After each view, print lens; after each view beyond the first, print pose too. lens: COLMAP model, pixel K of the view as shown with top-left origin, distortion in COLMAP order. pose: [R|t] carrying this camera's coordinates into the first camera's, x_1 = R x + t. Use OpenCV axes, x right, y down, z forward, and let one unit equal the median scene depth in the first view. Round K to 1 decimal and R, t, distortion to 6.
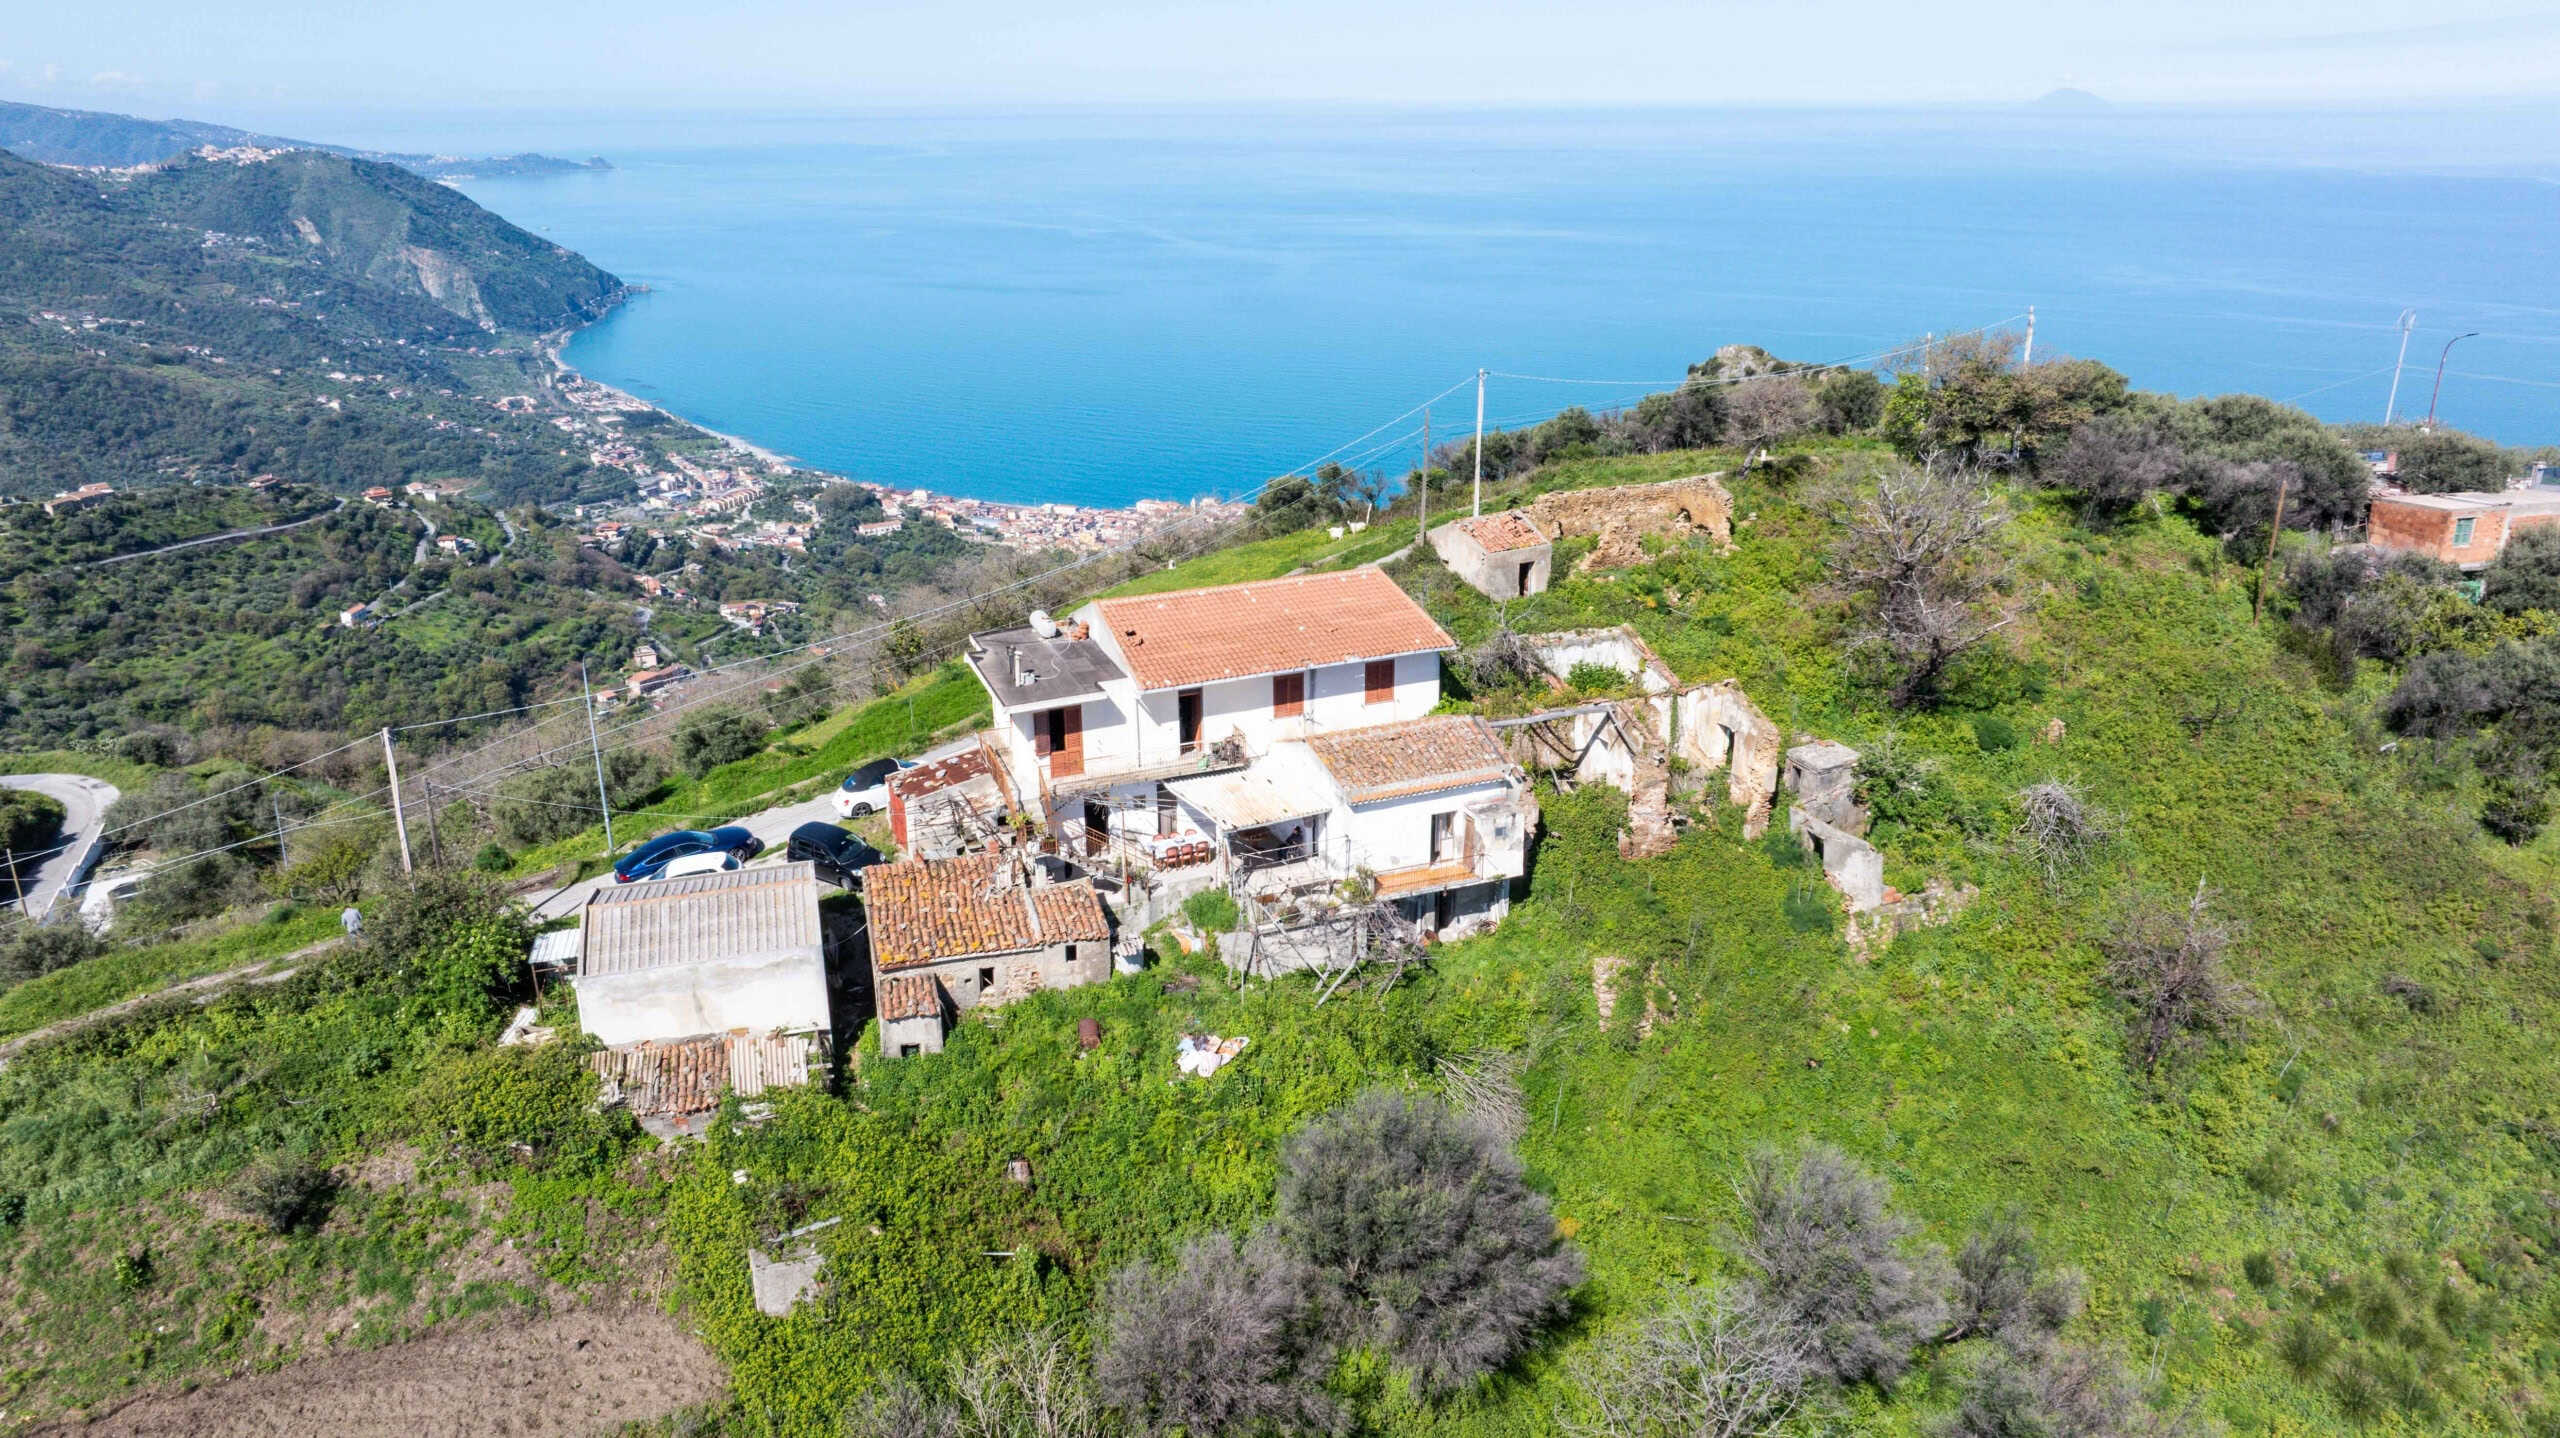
lens RADIAL K [[1881.6, 0, 1280.8], [0, 1881.6, 707.3], [0, 0, 1]] dist [-0.031310, 0.038227]
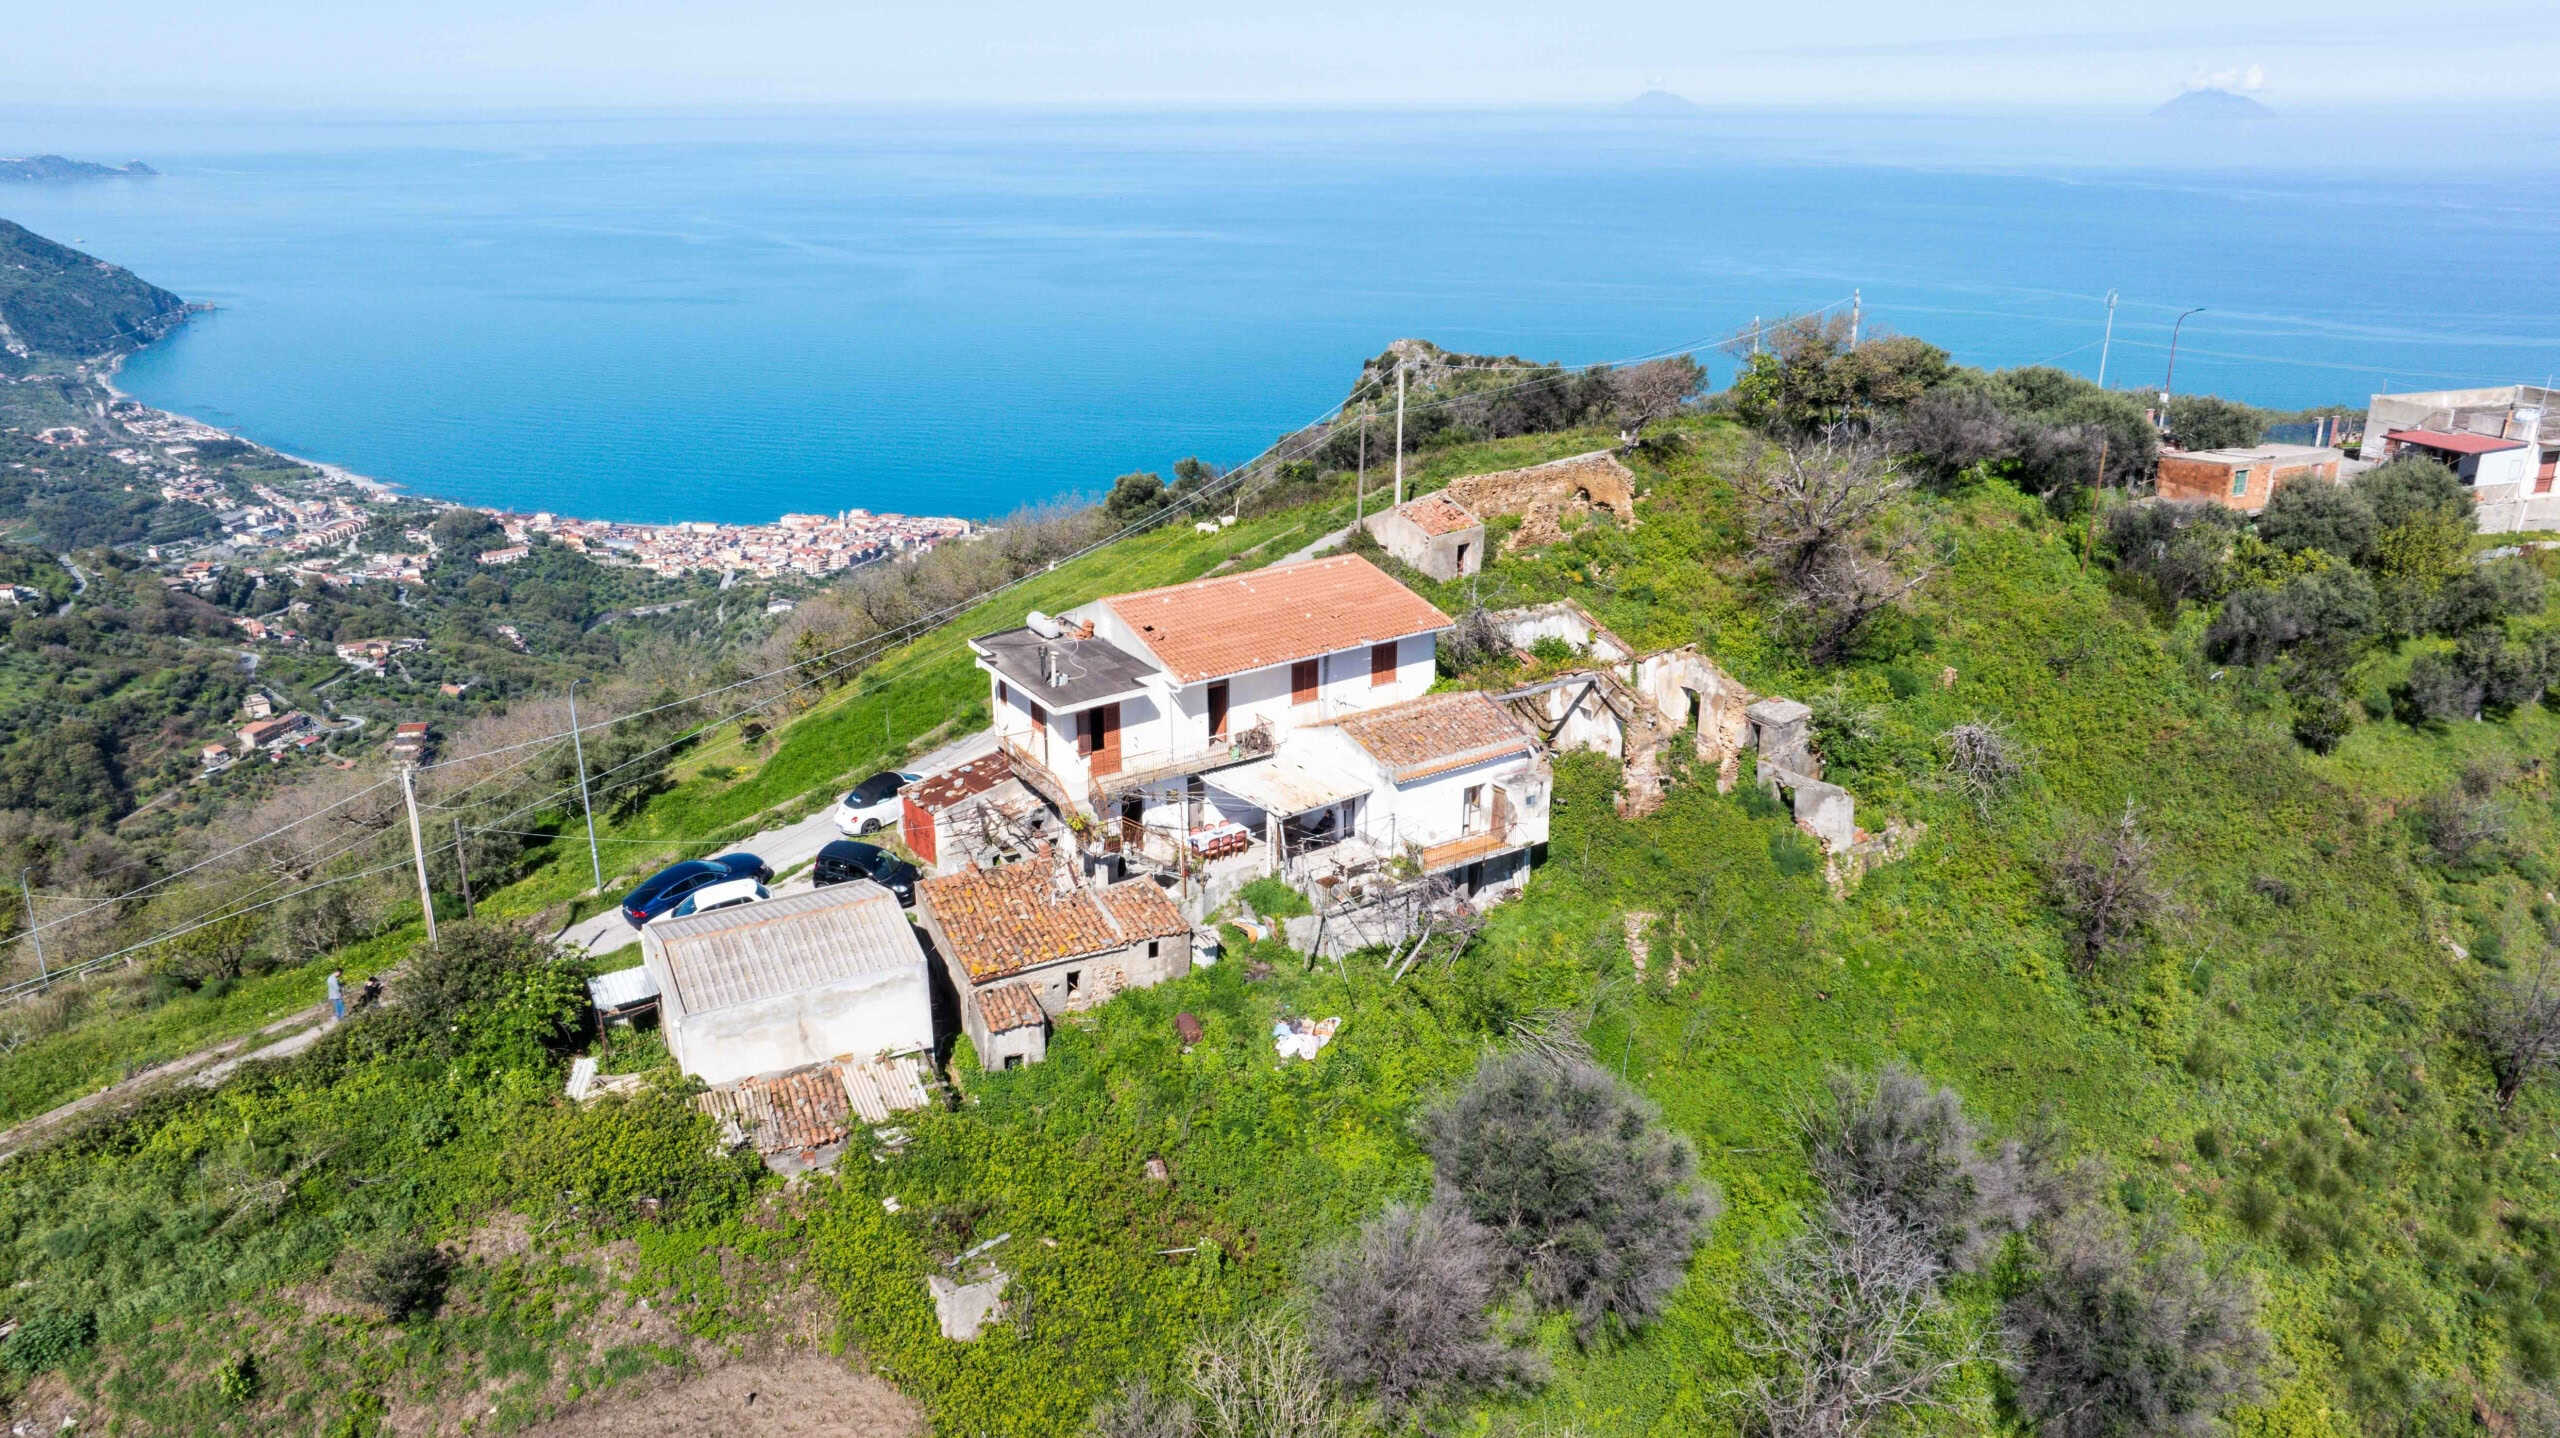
lens RADIAL K [[1881.6, 0, 1280.5], [0, 1881.6, 722.3], [0, 0, 1]] dist [-0.031310, 0.038227]
pose [[0.978491, -0.061376, 0.196950, -0.208499], [0.060204, 0.998115, 0.011939, 0.002453], [-0.197311, 0.000175, 0.980341, 0.011386]]
